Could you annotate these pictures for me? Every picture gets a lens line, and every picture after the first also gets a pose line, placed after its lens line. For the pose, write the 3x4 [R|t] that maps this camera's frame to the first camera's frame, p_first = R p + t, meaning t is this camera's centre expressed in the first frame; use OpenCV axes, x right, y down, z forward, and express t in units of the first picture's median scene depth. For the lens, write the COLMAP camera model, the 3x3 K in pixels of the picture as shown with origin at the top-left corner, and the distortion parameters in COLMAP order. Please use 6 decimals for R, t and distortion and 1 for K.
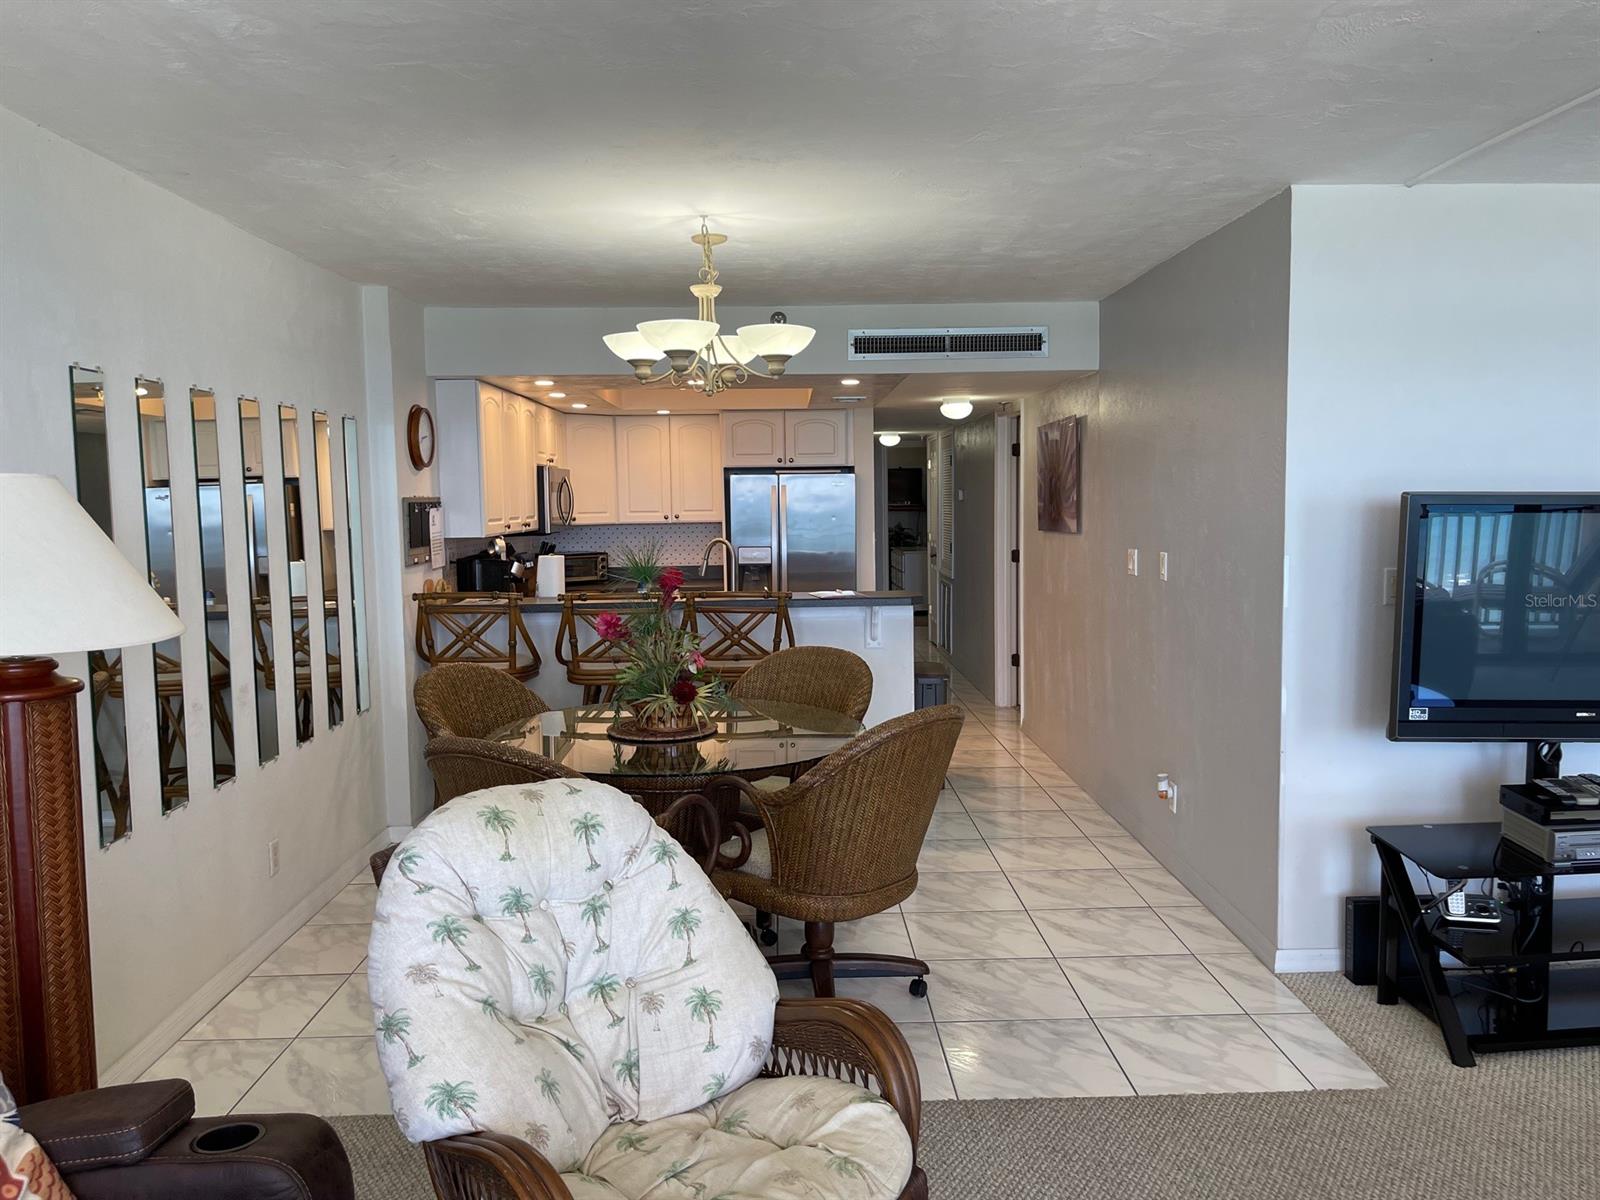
lens RADIAL K [[1213.2, 0, 805.3], [0, 1213.2, 587.3], [0, 0, 1]] dist [0.069907, -0.095128]
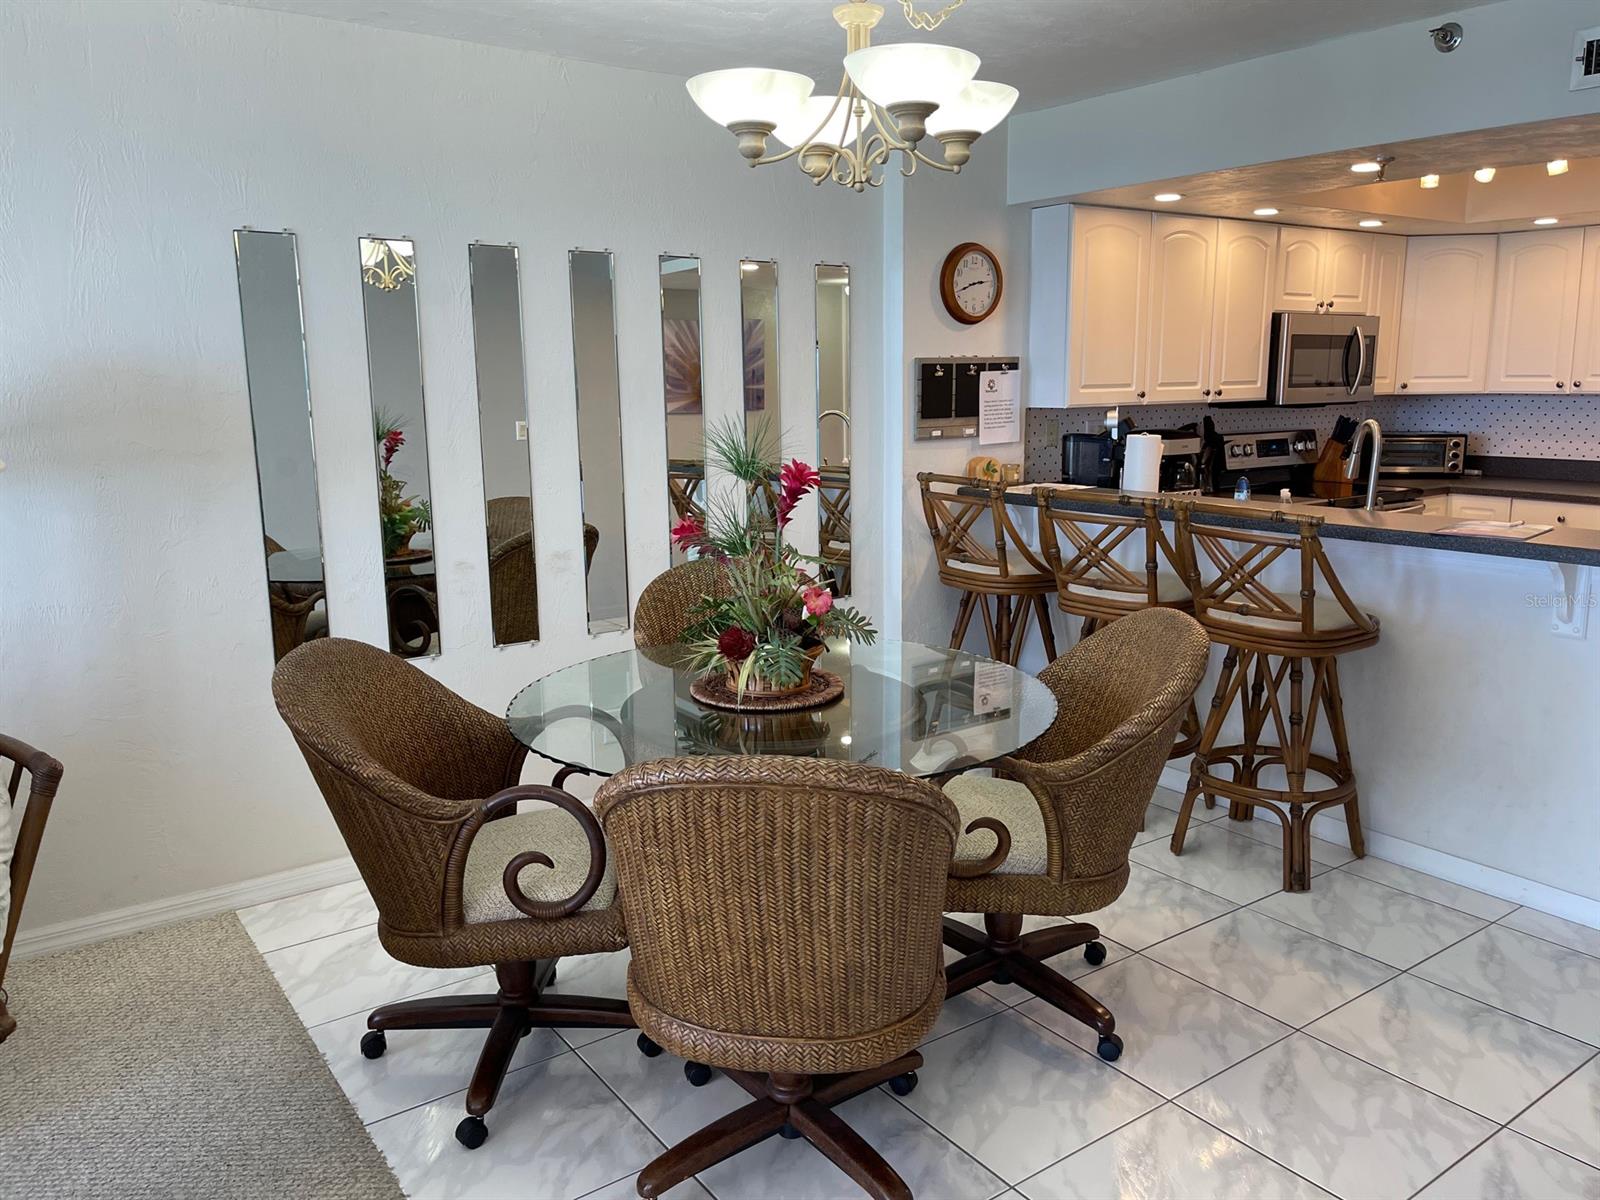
lens RADIAL K [[1213.2, 0, 813.9], [0, 1213.2, 597.9], [0, 0, 1]] dist [0.069907, -0.095128]
pose [[0.578241, 0.157308, -0.800557, 0.243758], [-0.059422, 0.986750, 0.150974, -0.024048], [0.813699, -0.039729, 0.579927, 0.331333]]
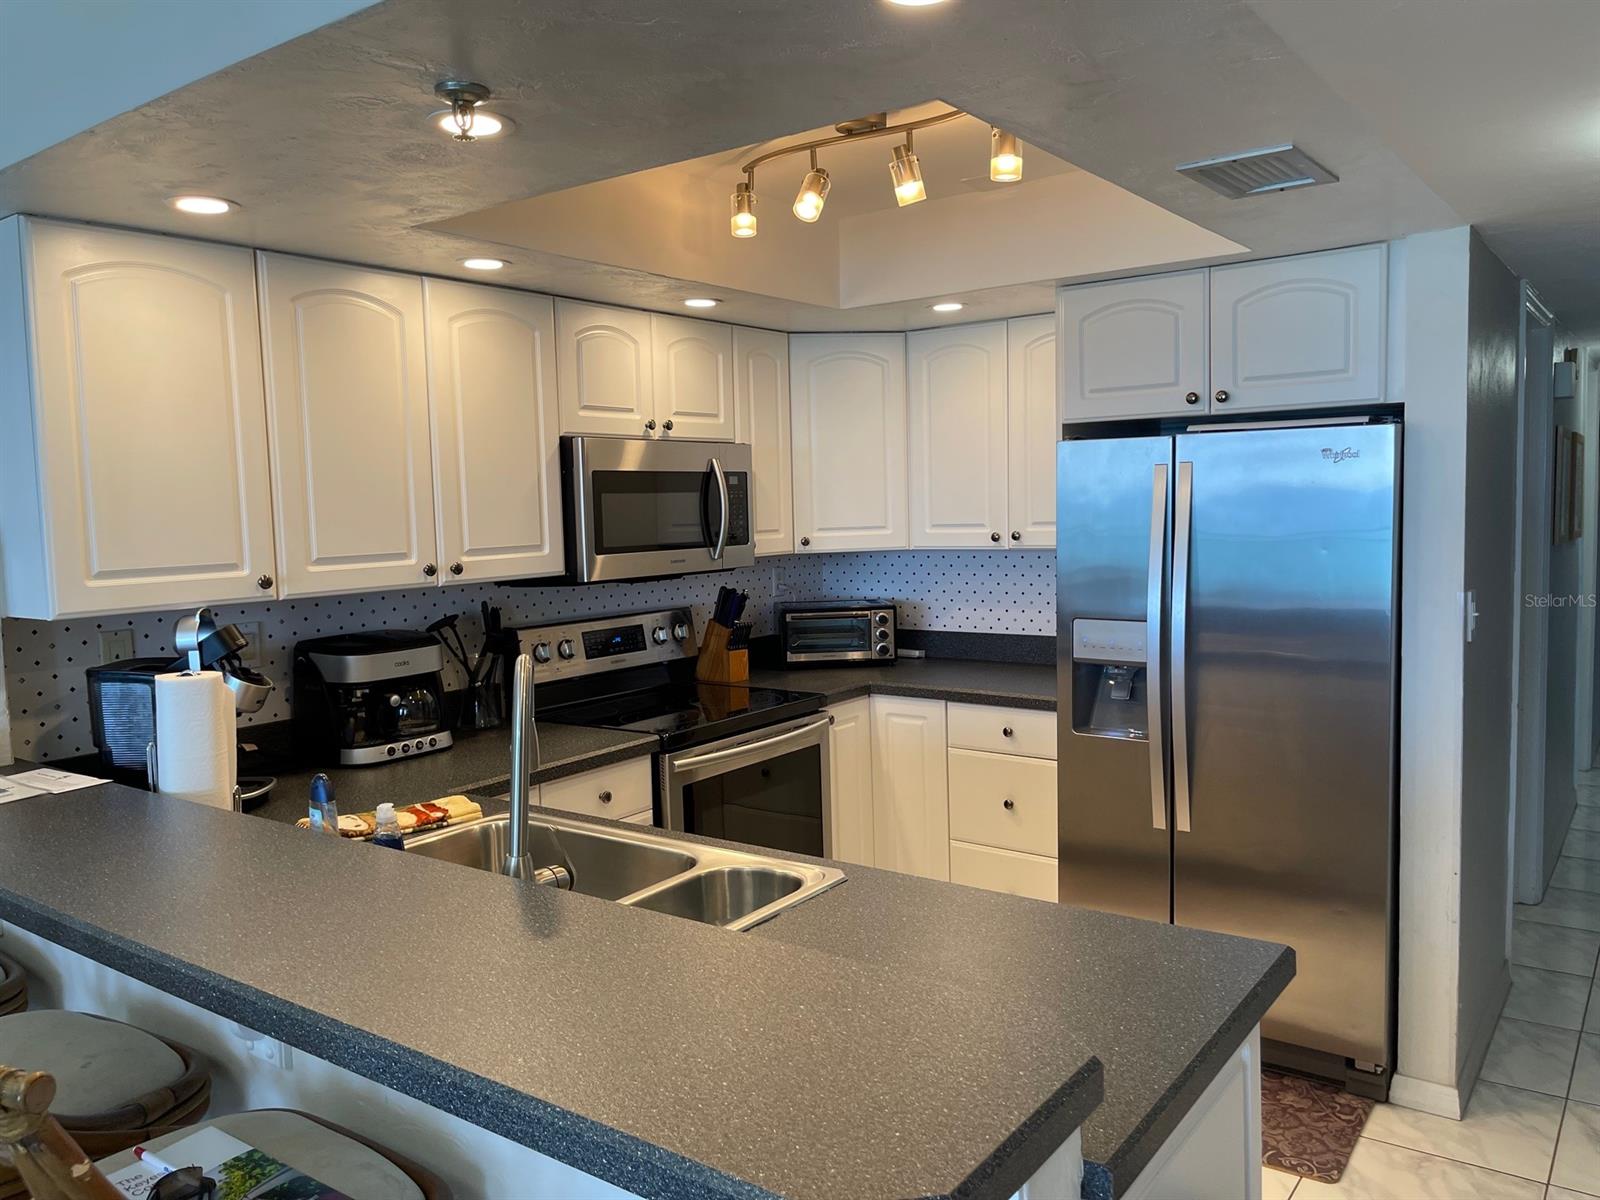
lens RADIAL K [[1213.2, 0, 796.9], [0, 1213.2, 603.7], [0, 0, 1]] dist [0.069907, -0.095128]
pose [[0.795232, 0.044359, -0.604680, 0.133802], [-0.028591, 0.998954, 0.035683, -0.055316], [0.605630, -0.011087, 0.795669, 0.685647]]
